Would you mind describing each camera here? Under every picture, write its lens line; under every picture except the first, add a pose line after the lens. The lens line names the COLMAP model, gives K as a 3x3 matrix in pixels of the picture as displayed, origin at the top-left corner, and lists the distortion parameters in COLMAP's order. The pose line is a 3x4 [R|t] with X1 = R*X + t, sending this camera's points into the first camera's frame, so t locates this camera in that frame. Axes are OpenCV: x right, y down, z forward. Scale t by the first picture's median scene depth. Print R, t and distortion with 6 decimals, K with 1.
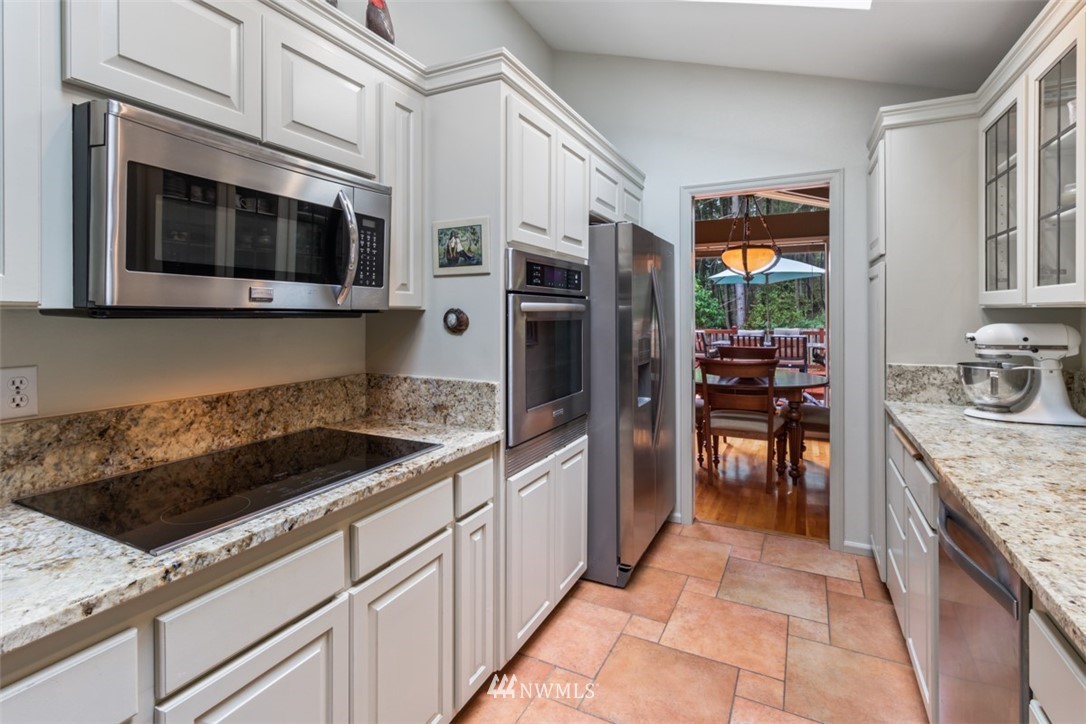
lens RADIAL K [[519.5, 0, 533.3], [0, 519.5, 313.6], [0, 0, 1]] dist [-0.001306, 0.001231]
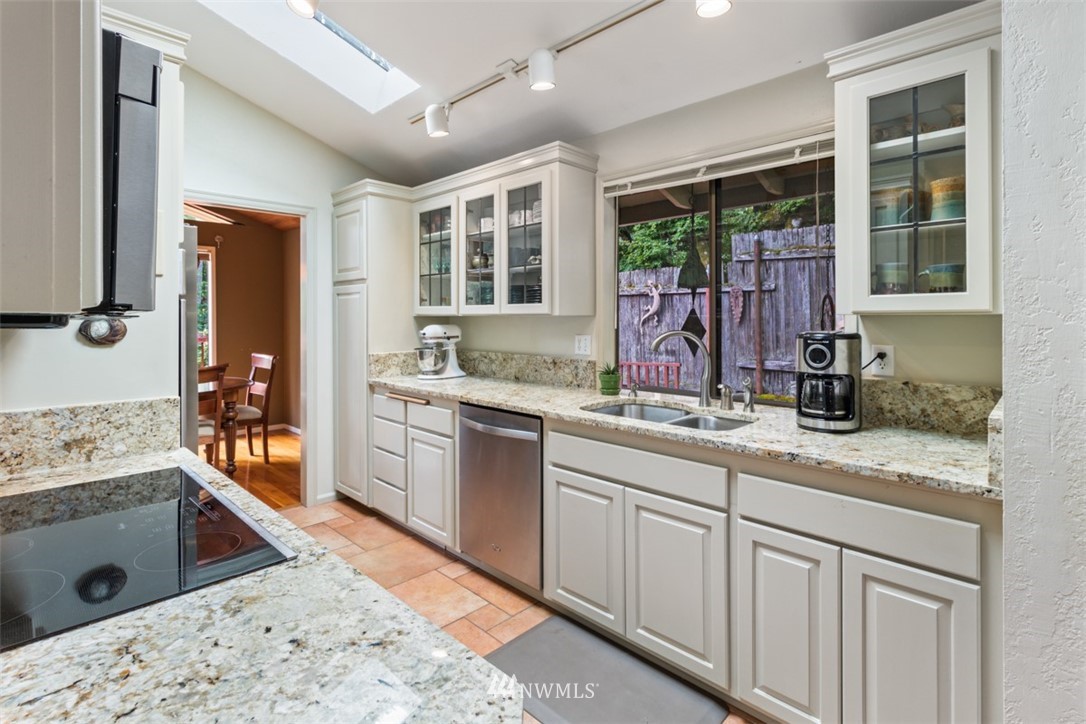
lens RADIAL K [[519.5, 0, 549.6], [0, 519.5, 320.2], [0, 0, 1]] dist [-0.001306, 0.001231]
pose [[0.293131, -0.004101, 0.956063, -0.658089], [0.005414, 0.999982, 0.002629, 0.000224], [-0.956057, 0.004405, 0.293148, 0.095734]]
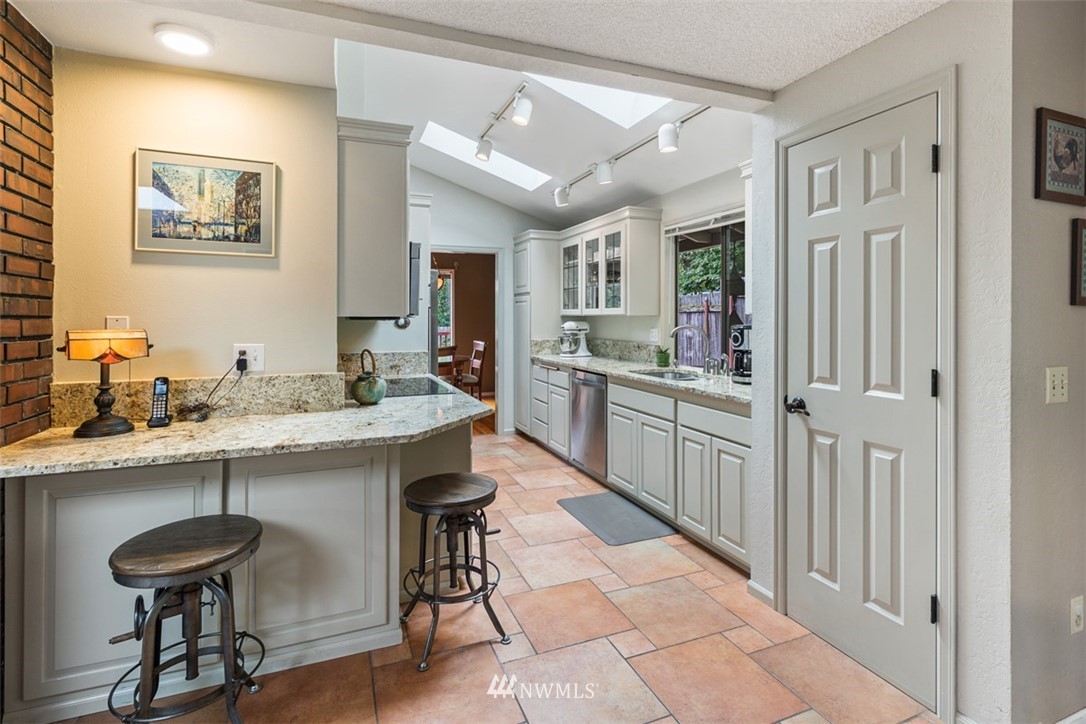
lens RADIAL K [[519.5, 0, 553.4], [0, 519.5, 317.3], [0, 0, 1]] dist [-0.001306, 0.001231]
pose [[0.643082, -0.001349, 0.765796, -1.191468], [0.004891, 0.999985, -0.002345, 0.002433], [-0.765782, 0.005254, 0.643079, -0.654674]]
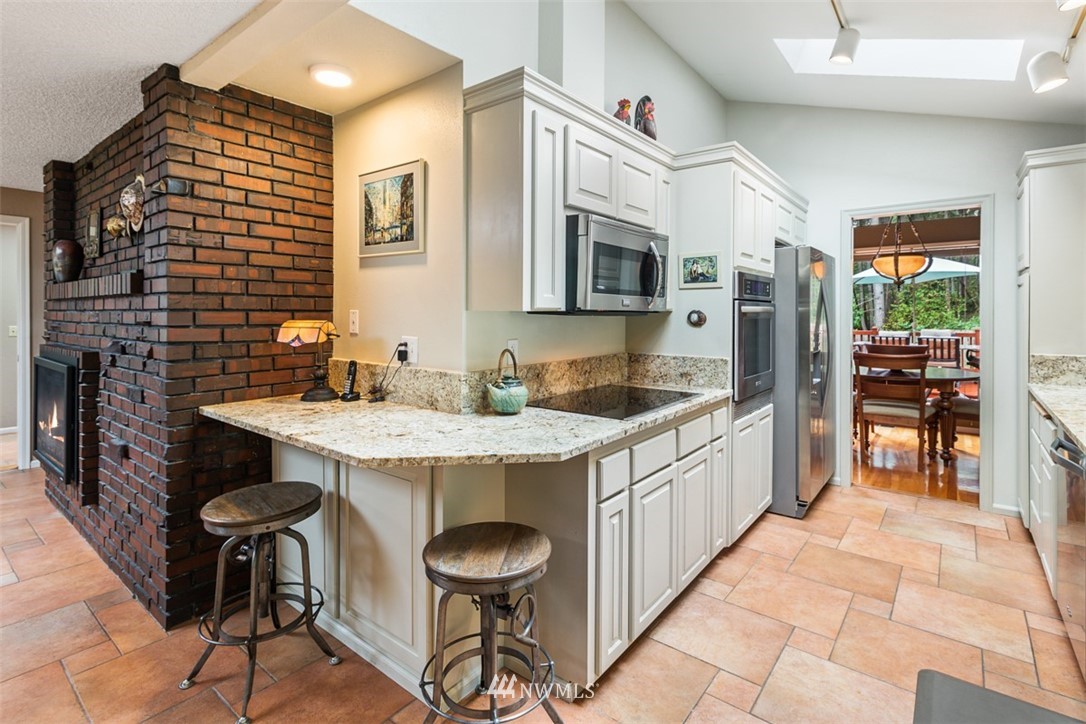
lens RADIAL K [[519.5, 0, 539.8], [0, 519.5, 315.0], [0, 0, 1]] dist [-0.001306, 0.001231]
pose [[0.980819, 0.002722, -0.194900, -0.280003], [-0.002227, 0.999994, 0.002756, 0.000926], [0.194907, -0.002269, 0.980819, -0.543481]]
